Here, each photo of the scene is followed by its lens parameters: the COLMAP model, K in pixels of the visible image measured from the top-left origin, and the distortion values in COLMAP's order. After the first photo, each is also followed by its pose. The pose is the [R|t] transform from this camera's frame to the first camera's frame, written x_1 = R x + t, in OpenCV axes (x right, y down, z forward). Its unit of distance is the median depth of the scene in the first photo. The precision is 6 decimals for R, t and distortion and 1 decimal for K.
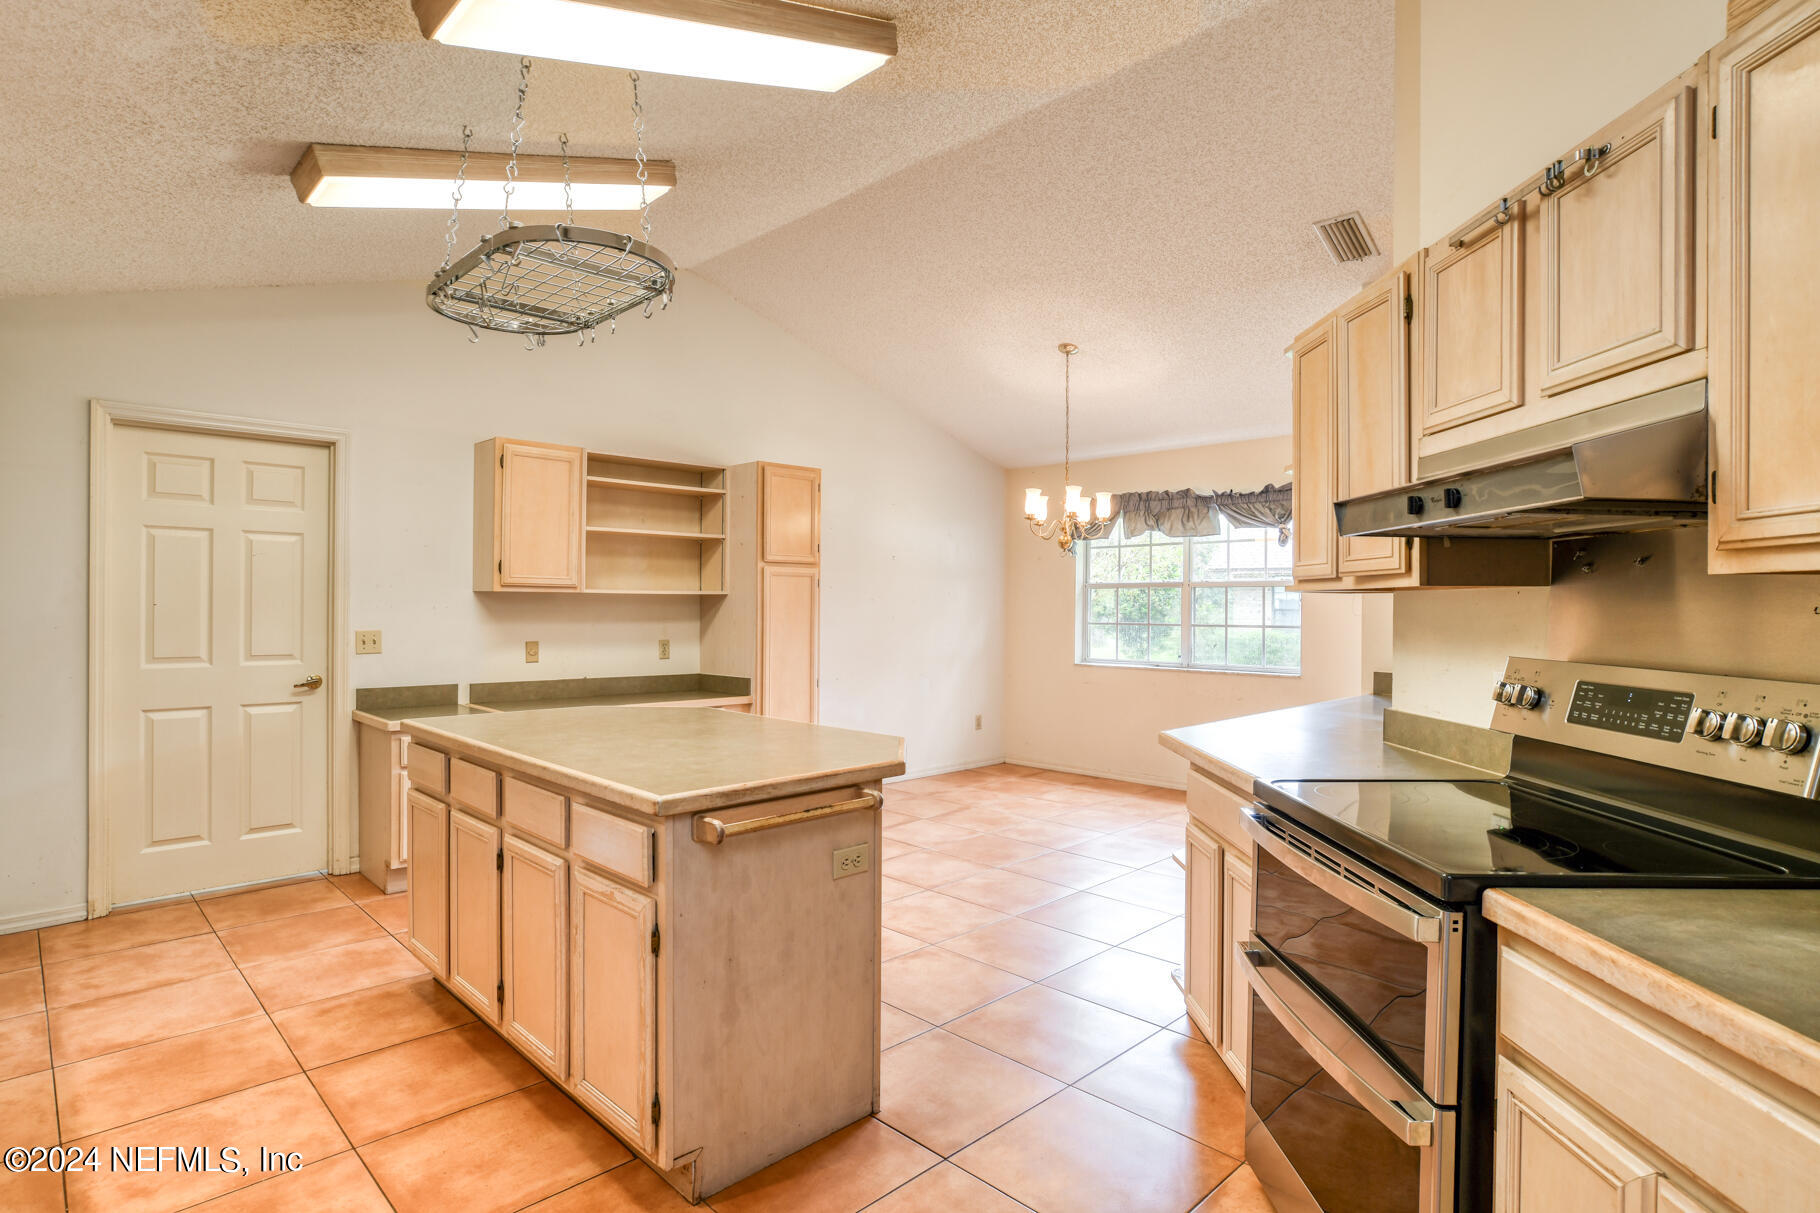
lens RADIAL K [[941.3, 0, 921.3], [0, 941.3, 612.1], [0, 0, 1]] dist [-0.035818, 0.008279]
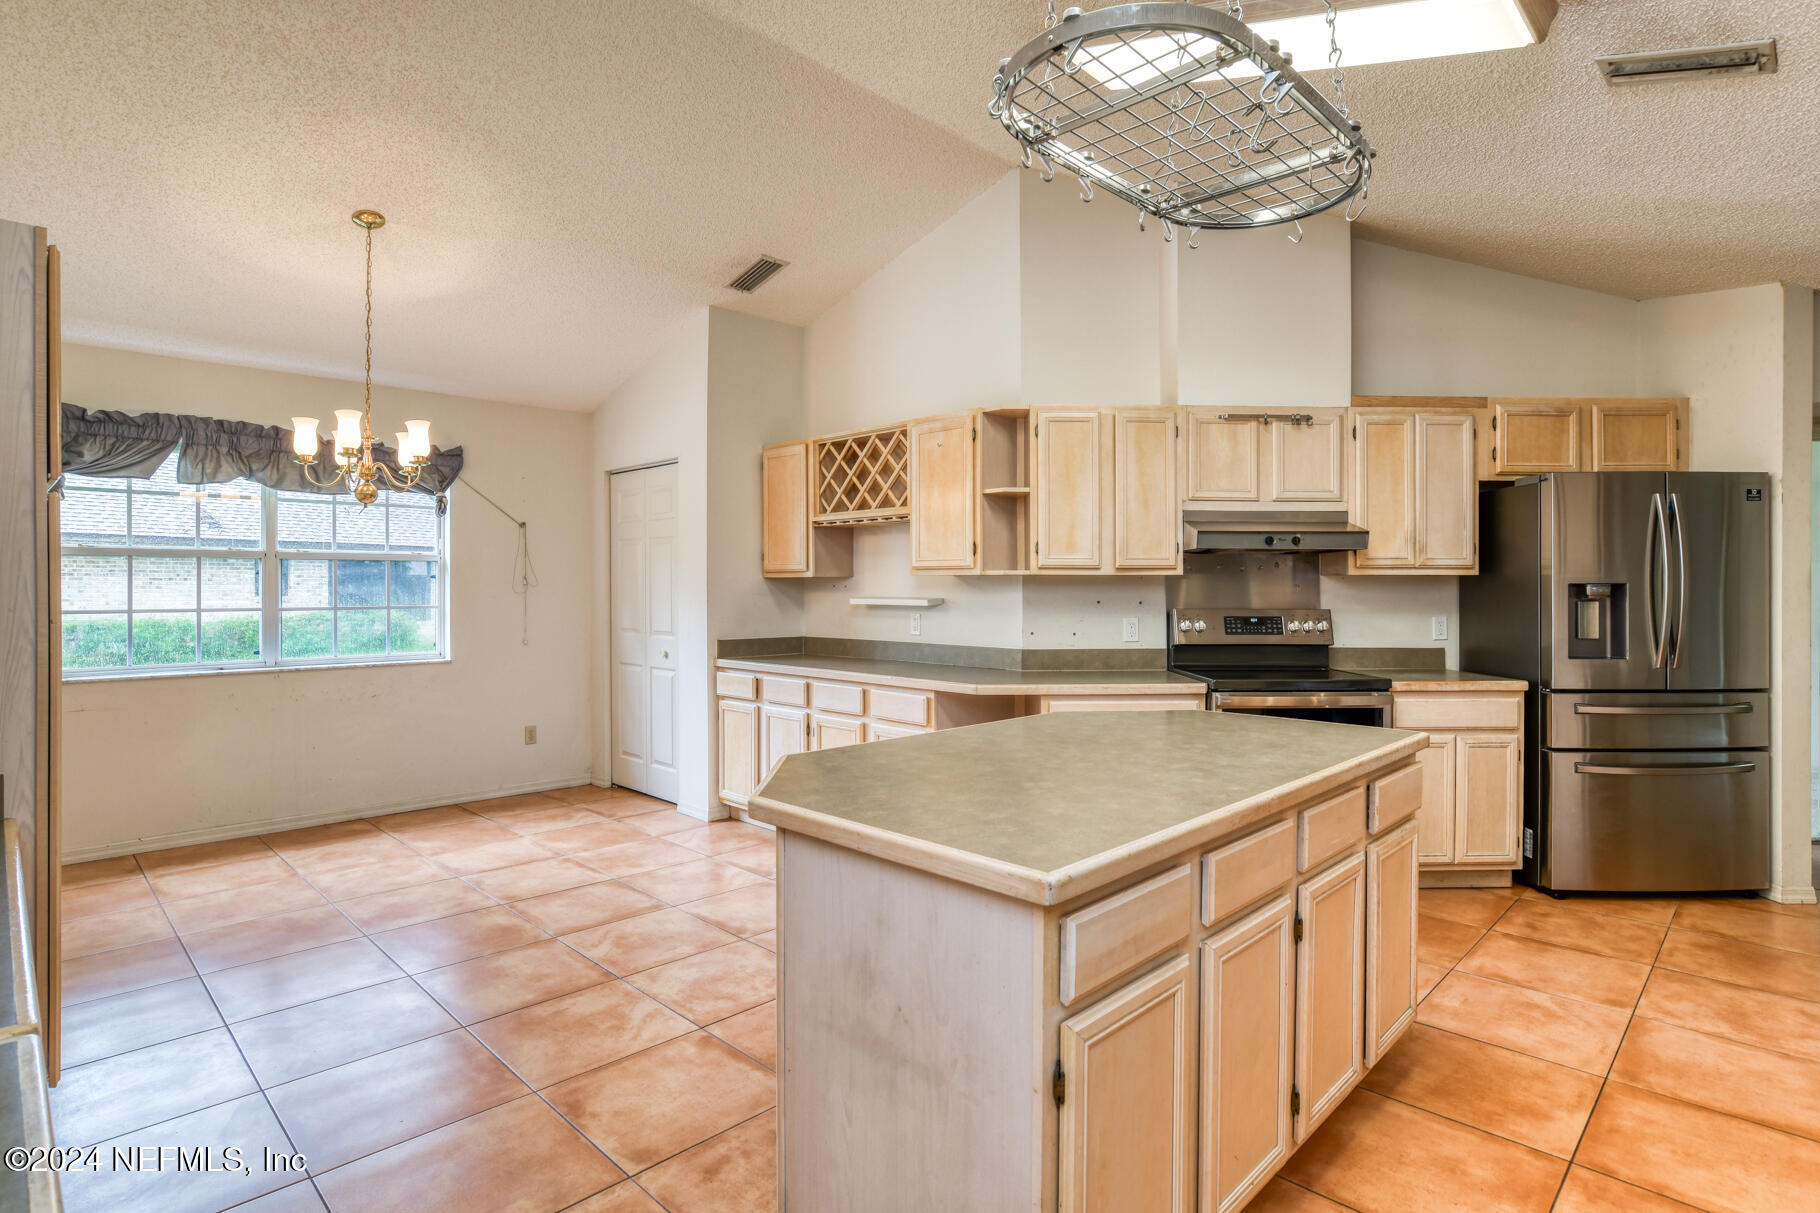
lens RADIAL K [[920.9, 0, 918.1], [0, 920.9, 585.8], [0, 0, 1]] dist [-0.029357, 0.007291]
pose [[-0.001745, 0.004861, 0.999987, -0.494157], [0.003031, 0.999984, -0.004856, 0.001639], [-0.999994, 0.003022, -0.001760, 0.543028]]
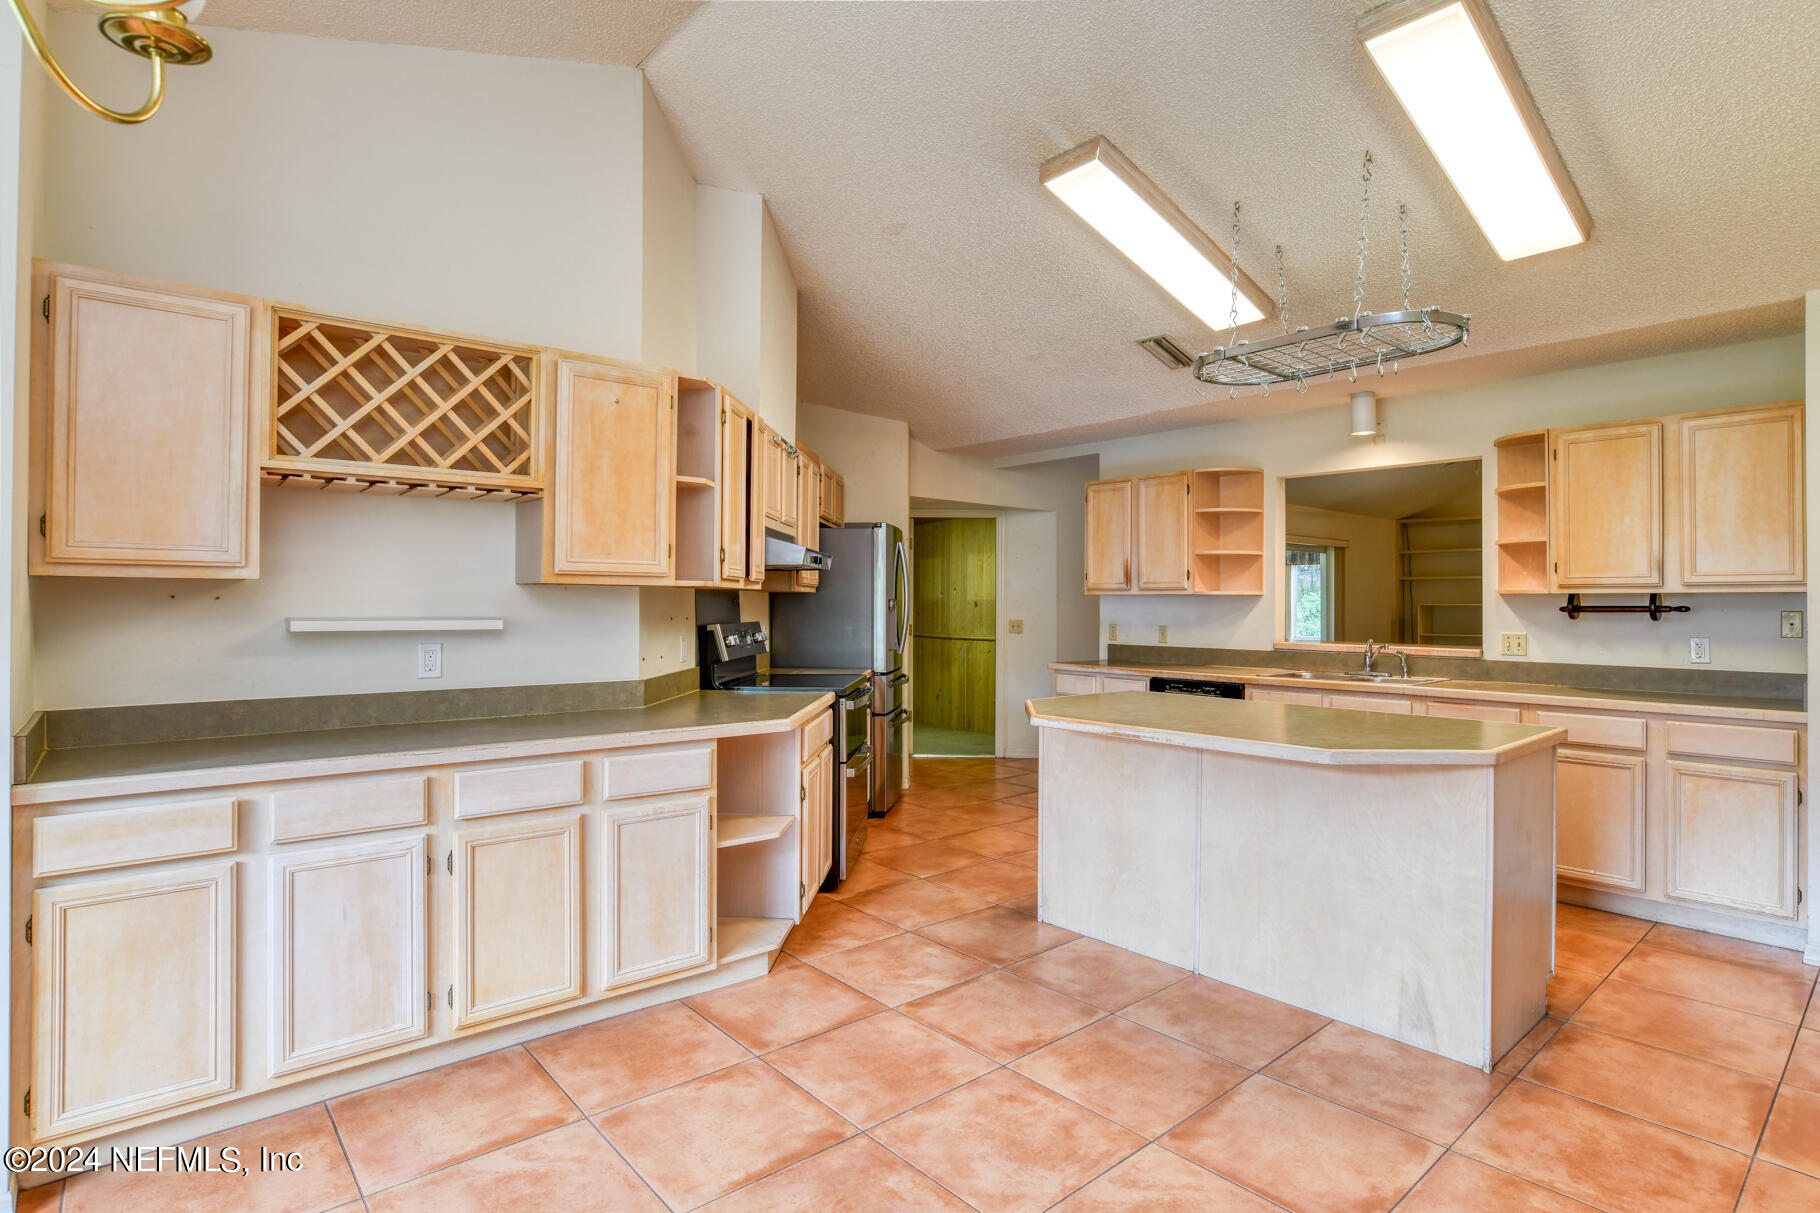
lens RADIAL K [[941.3, 0, 920.3], [0, 941.3, 582.5], [0, 0, 1]] dist [-0.035818, 0.008279]
pose [[-0.996767, 0.003293, 0.080273, 0.017820], [0.001908, 0.999848, -0.017323, -0.001770], [-0.080318, -0.017114, -0.996622, 1.032104]]
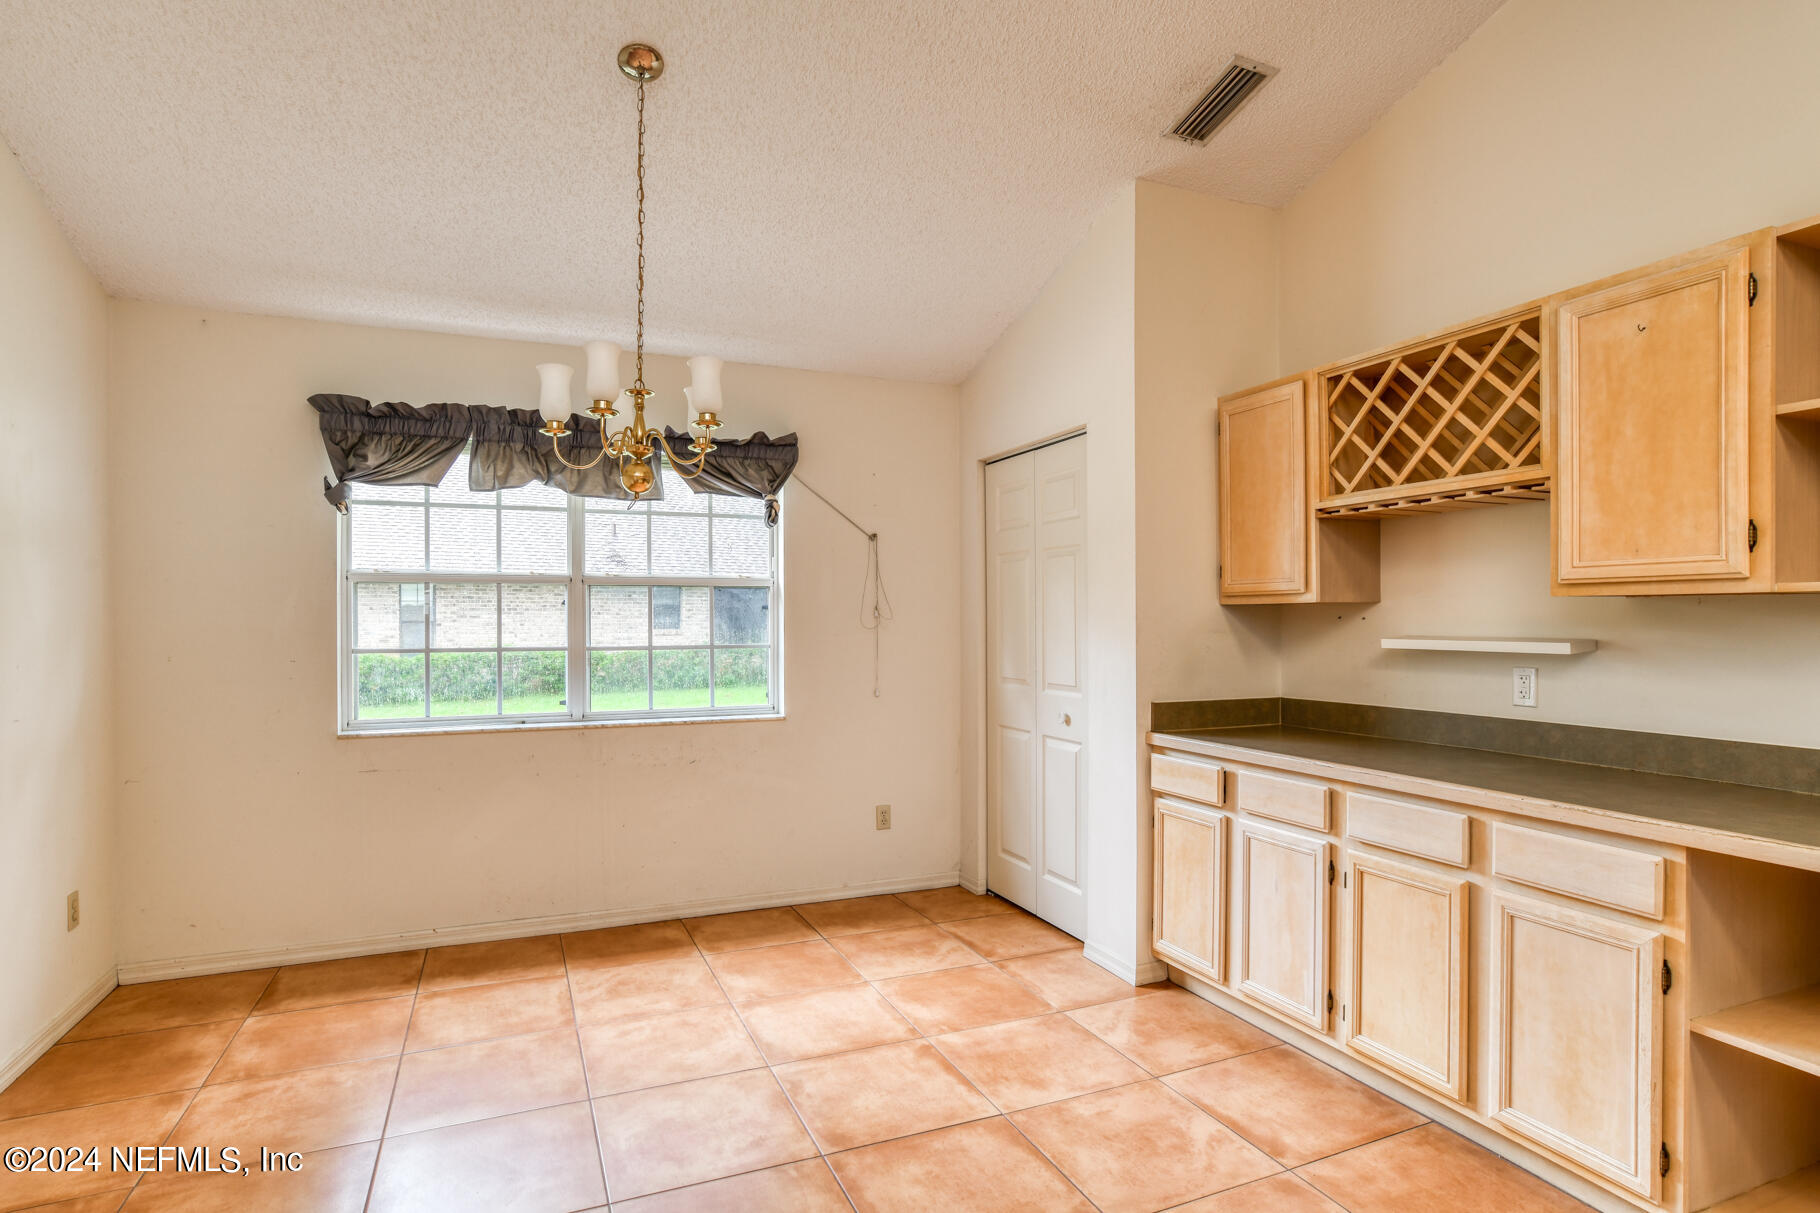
lens RADIAL K [[941.3, 0, 899.1], [0, 941.3, 619.2], [0, 0, 1]] dist [-0.035818, 0.008279]
pose [[0.387680, 0.003985, 0.921785, -0.207205], [0.002797, 0.999981, -0.005500, 0.000483], [-0.921790, 0.004711, 0.387661, 0.650680]]
